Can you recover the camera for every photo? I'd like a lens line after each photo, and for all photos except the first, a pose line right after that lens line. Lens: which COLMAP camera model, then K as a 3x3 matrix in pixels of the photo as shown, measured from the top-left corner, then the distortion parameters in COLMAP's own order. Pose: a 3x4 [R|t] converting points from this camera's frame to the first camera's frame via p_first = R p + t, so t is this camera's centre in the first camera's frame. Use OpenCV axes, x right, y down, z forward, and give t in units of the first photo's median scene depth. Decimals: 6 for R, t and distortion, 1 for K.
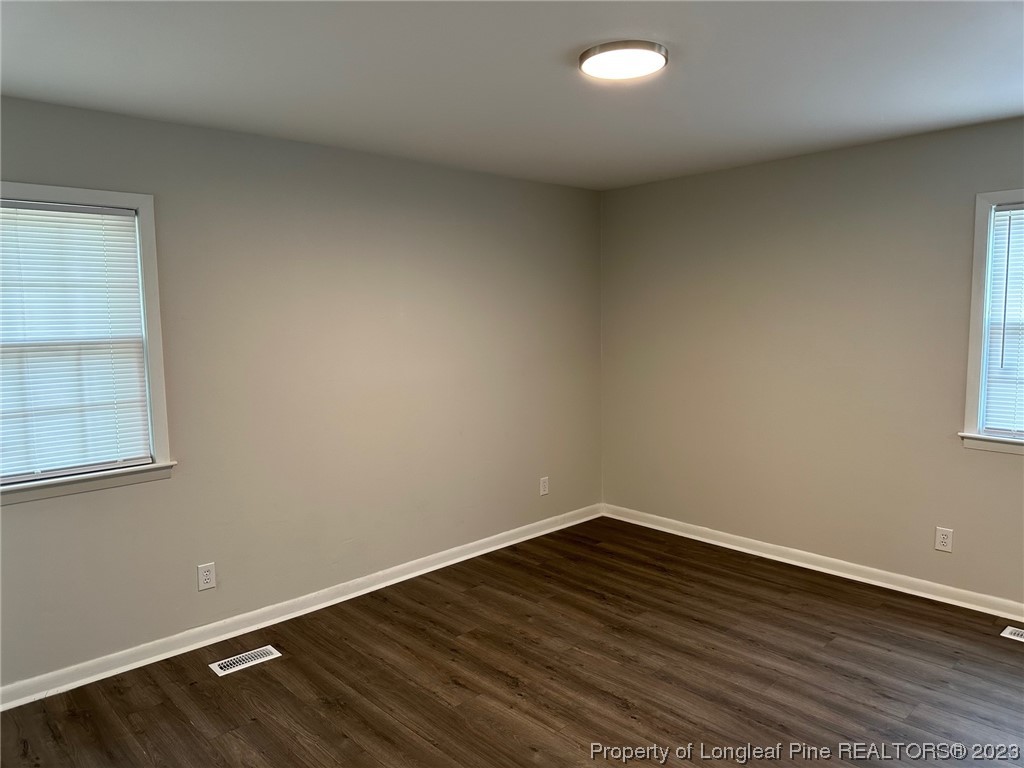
lens RADIAL K [[718.7, 0, 511.4], [0, 718.7, 387.7], [0, 0, 1]] dist [0.102573, -0.076073]
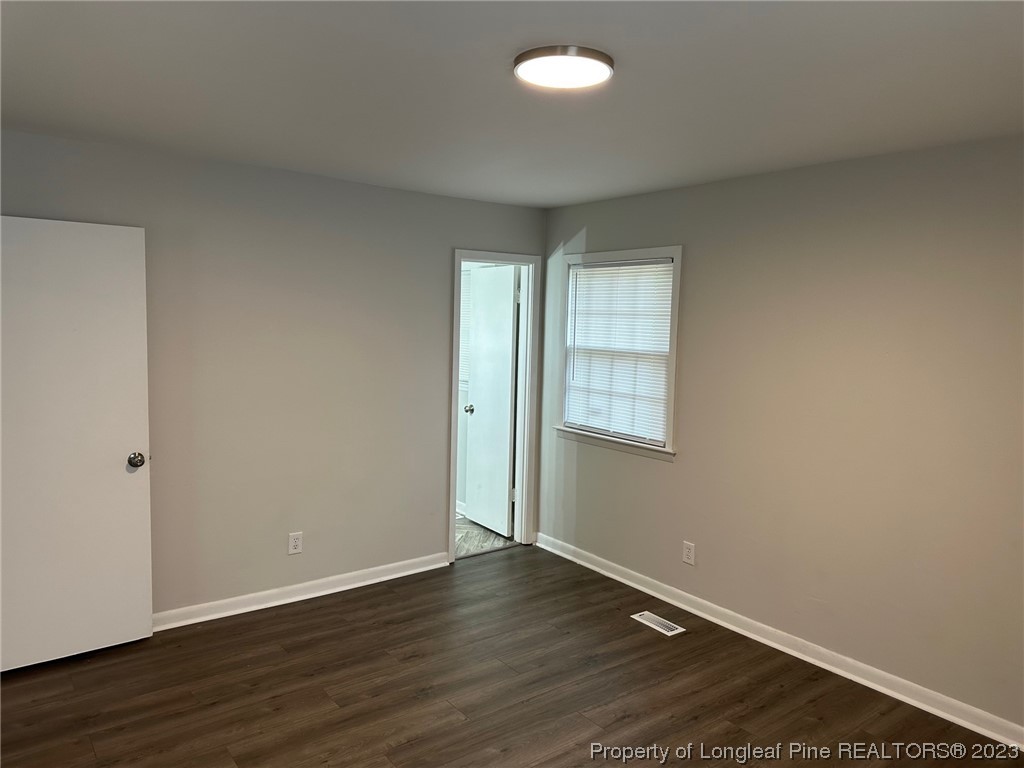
lens RADIAL K [[718.7, 0, 509.3], [0, 718.7, 380.5], [0, 0, 1]] dist [0.102573, -0.076073]
pose [[-0.082761, 0.098705, -0.991669, 0.848535], [-0.135350, 0.984749, 0.109312, -0.125388], [0.987335, 0.143270, -0.068139, 0.823361]]
